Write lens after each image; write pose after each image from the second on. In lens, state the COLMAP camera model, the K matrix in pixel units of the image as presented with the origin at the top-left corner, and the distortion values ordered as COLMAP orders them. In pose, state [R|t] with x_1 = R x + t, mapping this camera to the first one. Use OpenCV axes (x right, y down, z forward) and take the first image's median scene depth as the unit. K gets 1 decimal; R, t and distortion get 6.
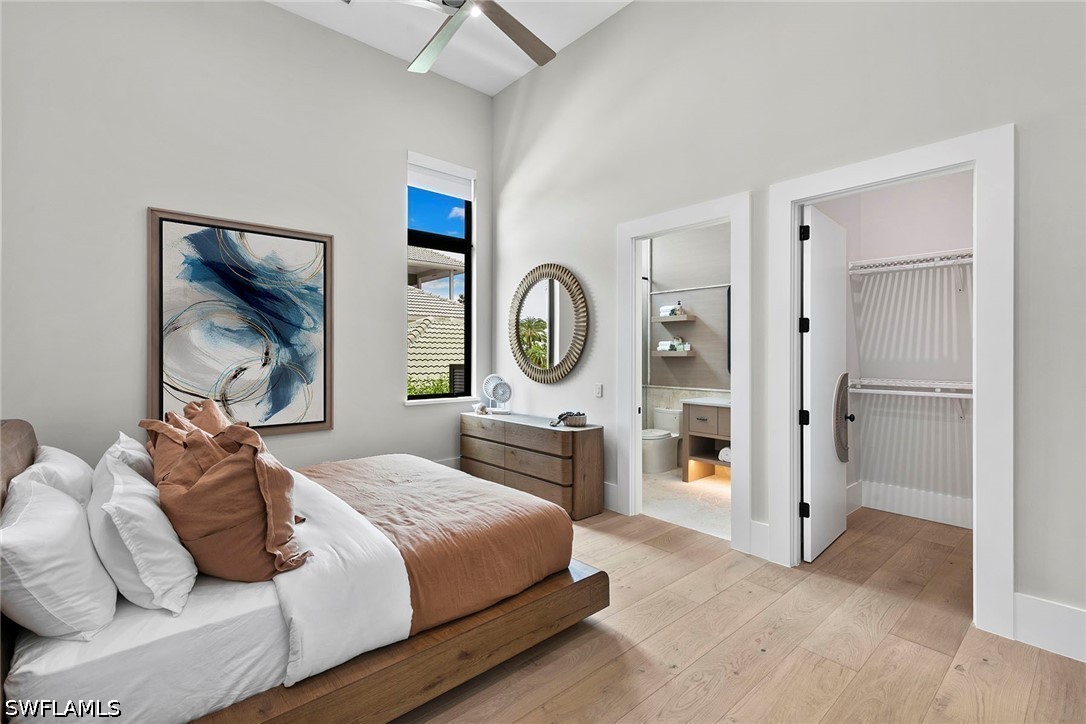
lens RADIAL K [[488.2, 0, 547.7], [0, 488.2, 366.7], [0, 0, 1]] dist [0.010924, -0.000812]
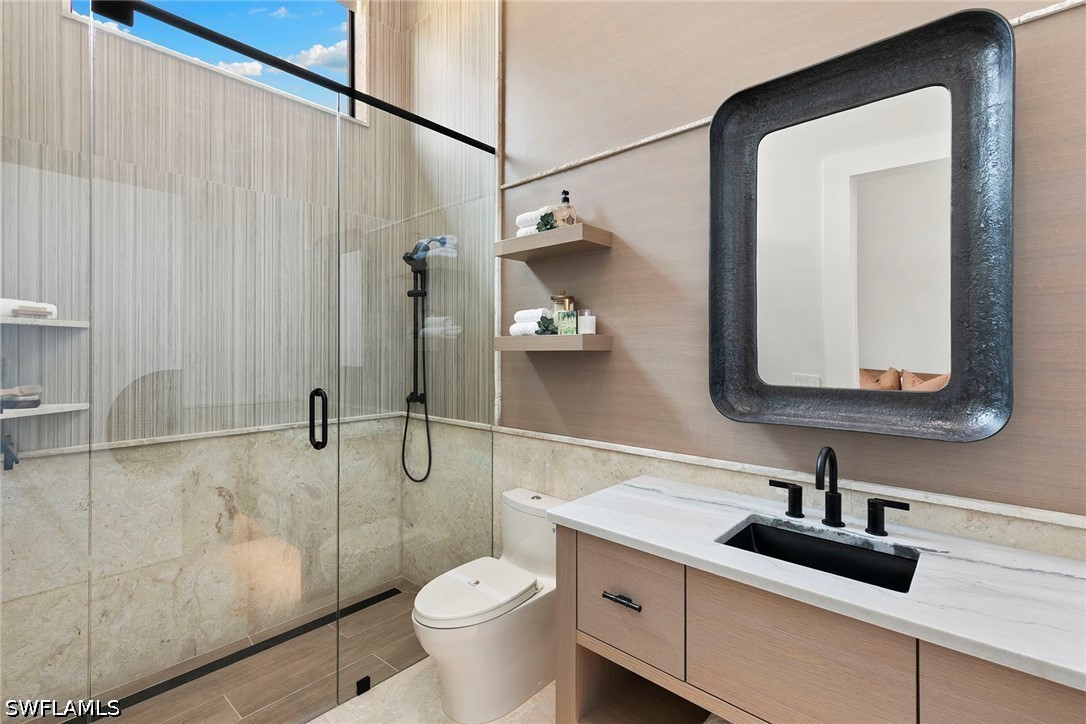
lens RADIAL K [[488.2, 0, 542.2], [0, 488.2, 363.5], [0, 0, 1]] dist [0.010924, -0.000812]
pose [[0.993498, 0.006079, 0.113684, 0.213128], [-0.005268, 0.999958, -0.007440, -0.009727], [-0.113724, 0.006793, 0.993489, 0.656176]]
